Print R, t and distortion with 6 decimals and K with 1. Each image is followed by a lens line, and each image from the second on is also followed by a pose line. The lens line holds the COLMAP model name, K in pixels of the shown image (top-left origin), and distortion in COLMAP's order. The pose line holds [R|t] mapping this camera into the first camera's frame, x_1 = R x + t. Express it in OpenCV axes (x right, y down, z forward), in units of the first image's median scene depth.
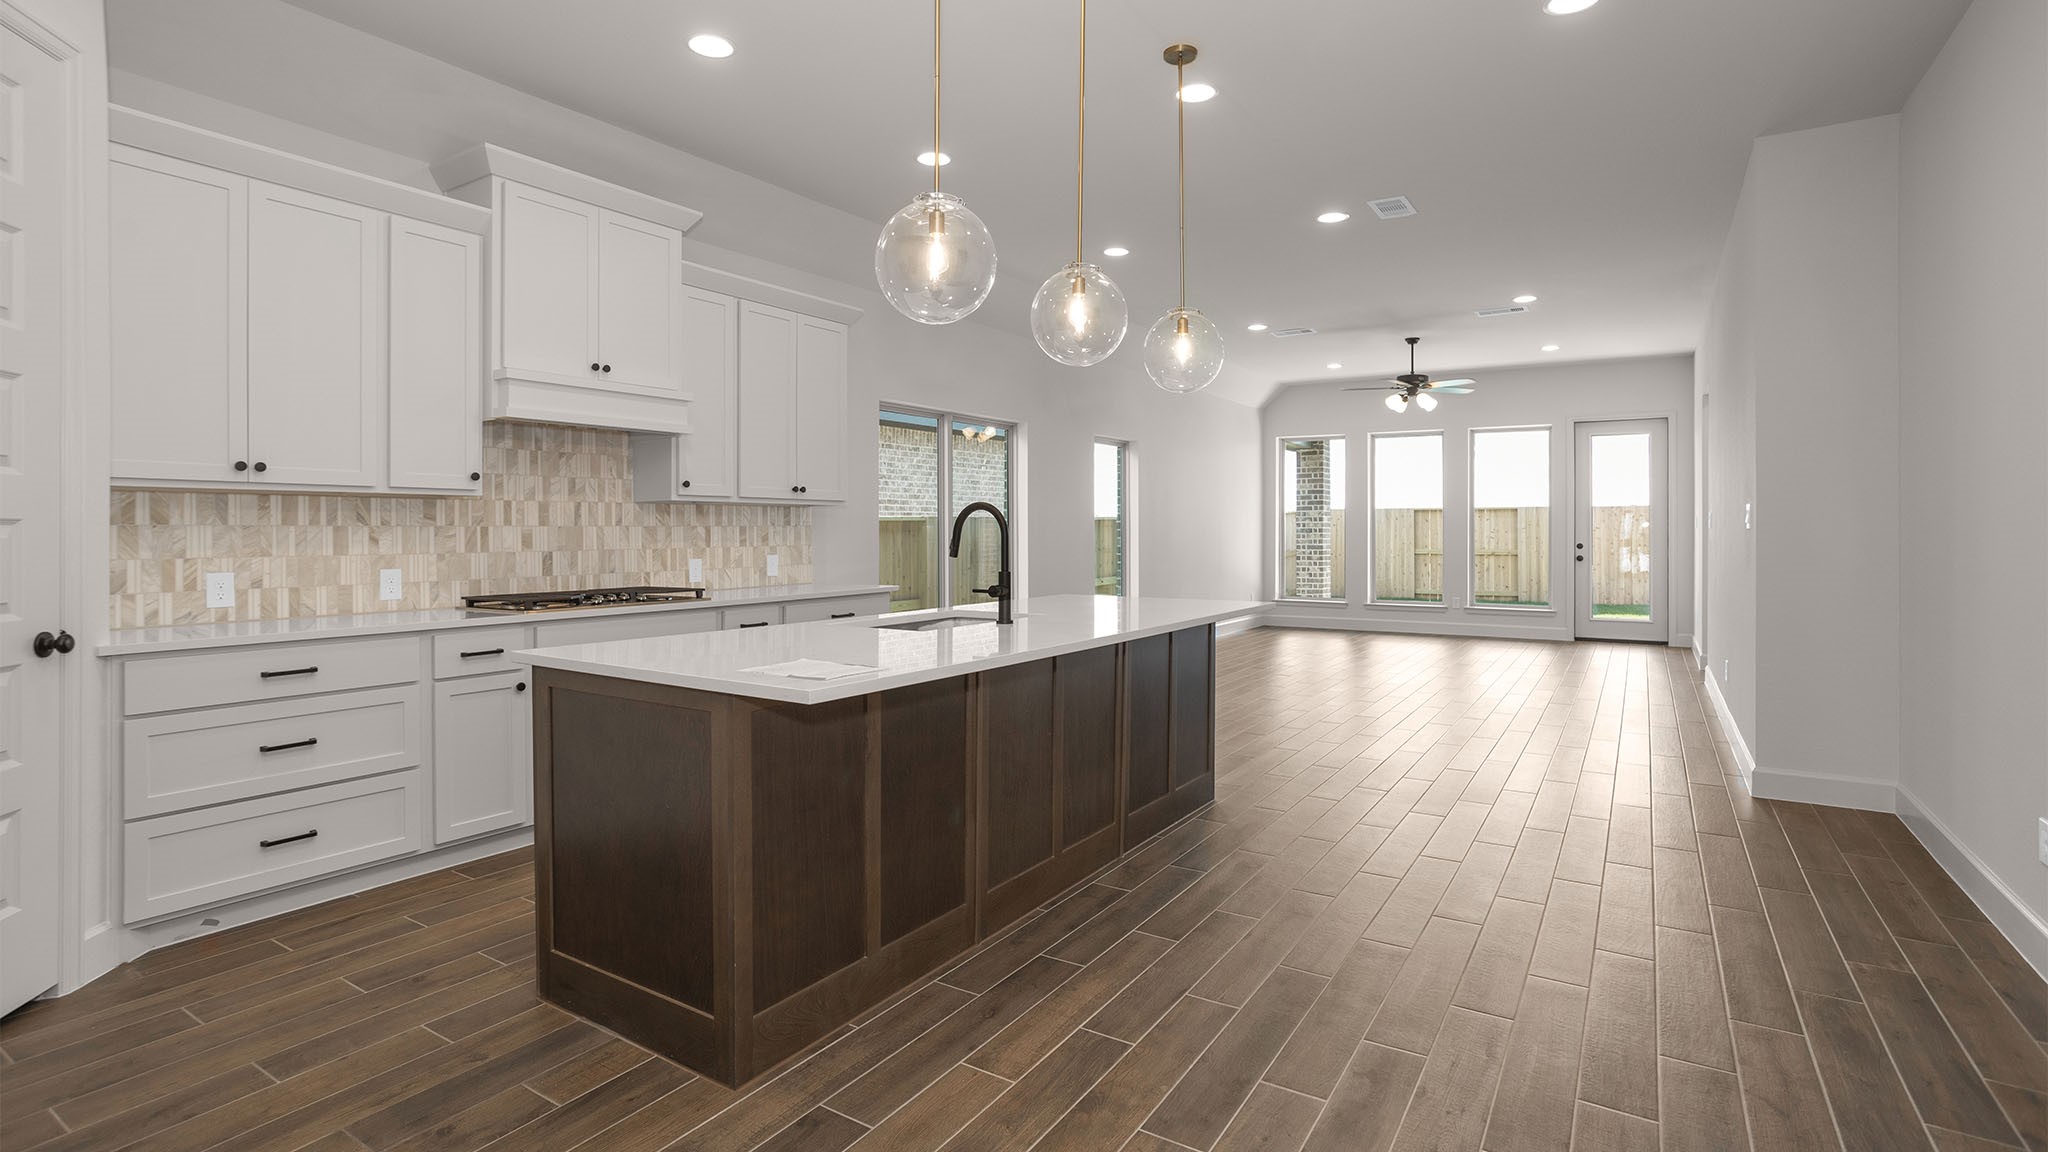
lens RADIAL K [[977.7, 0, 999.5], [0, 977.7, 531.8], [0, 0, 1]] dist [-0.024921, 0.004084]
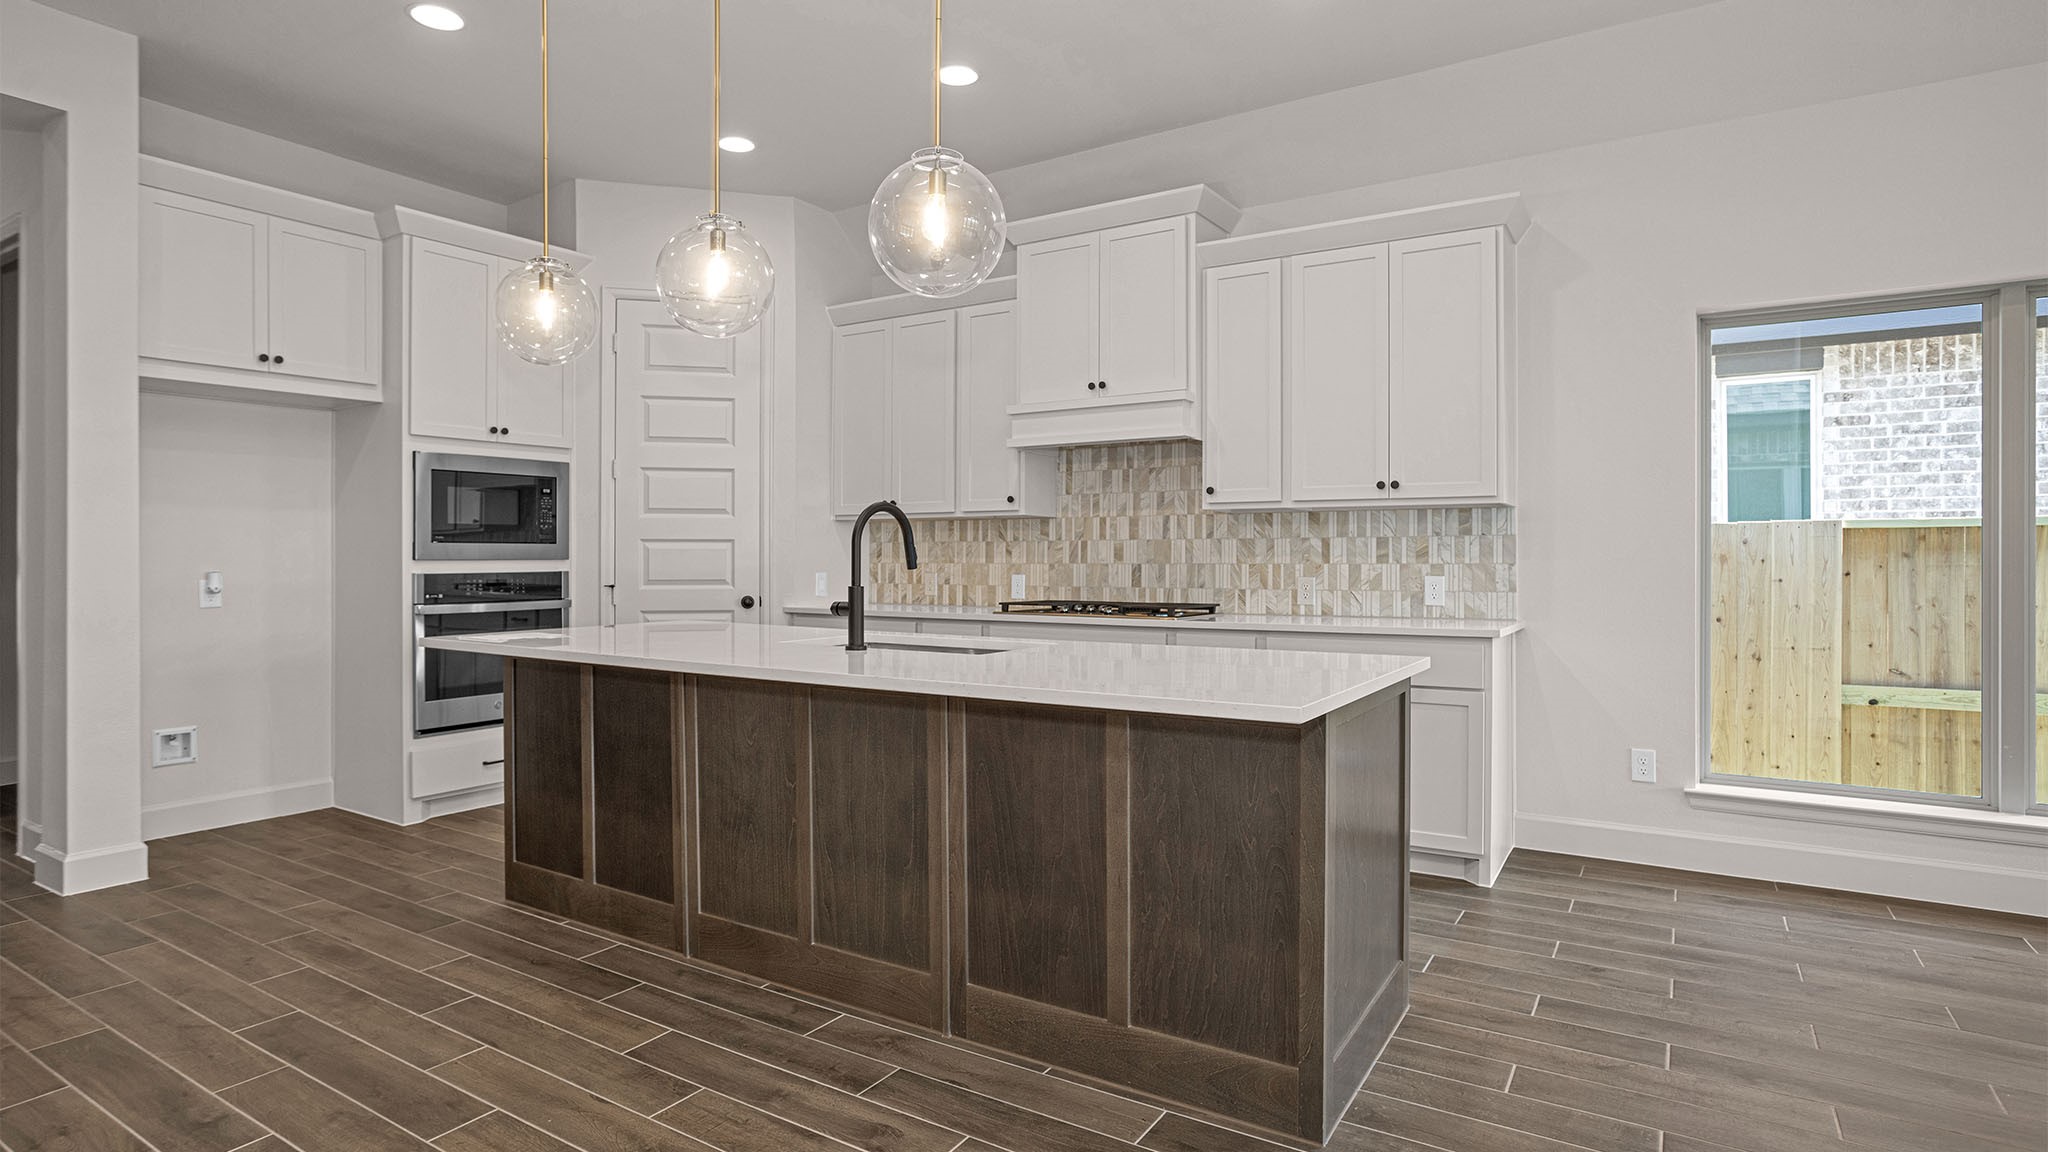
lens RADIAL K [[1051.9, 0, 1023.8], [0, 1051.9, 560.5], [0, 0, 1]] dist [-0.031627, 0.014200]
pose [[0.028311, 0.004911, -0.999587, 0.743218], [-0.001901, 0.999986, 0.004859, 0.012485], [0.999597, 0.001763, 0.028320, 0.935072]]
